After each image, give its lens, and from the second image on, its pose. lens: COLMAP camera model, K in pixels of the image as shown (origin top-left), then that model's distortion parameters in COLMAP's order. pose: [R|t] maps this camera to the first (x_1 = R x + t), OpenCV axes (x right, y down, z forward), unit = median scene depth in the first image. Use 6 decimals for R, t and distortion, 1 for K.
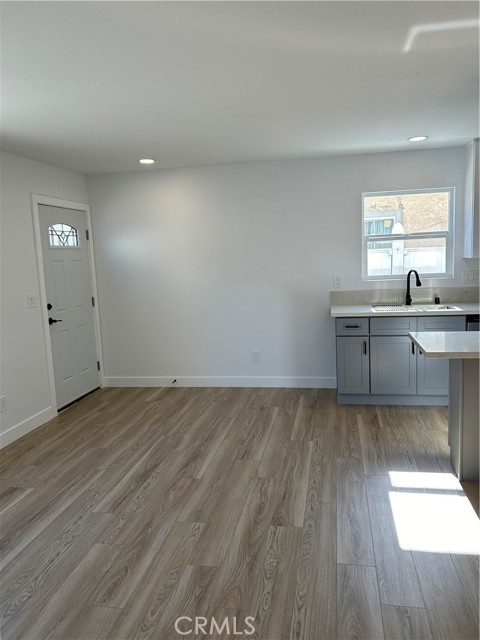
lens RADIAL K [[481.8, 0, 240.4], [0, 481.8, 315.7], [0, 0, 1]] dist [0.050363, -0.053556]
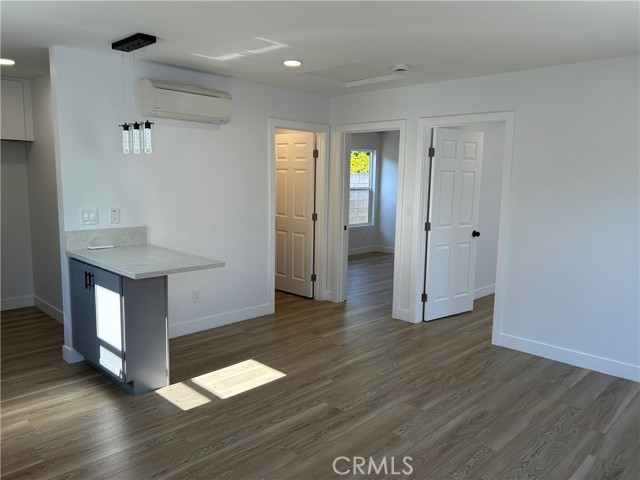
lens RADIAL K [[481.8, 0, 321.3], [0, 481.8, 240.6], [0, 0, 1]] dist [0.050363, -0.053556]
pose [[-0.835272, -0.046870, 0.547836, -0.381830], [0.087191, 0.972462, 0.216137, -0.170229], [-0.542880, 0.228299, -0.808184, 1.395012]]
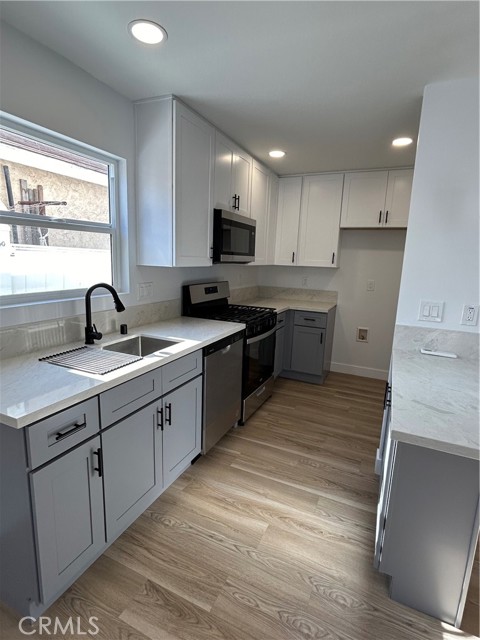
lens RADIAL K [[331.2, 0, 240.0], [0, 331.2, 320.0], [0, 0, 1]] dist [0.001765, 0.000319]
pose [[0.237175, -0.129476, 0.962800, 0.013698], [0.077985, 0.990418, 0.113979, -0.109380], [-0.968332, 0.048051, 0.244999, 0.976691]]
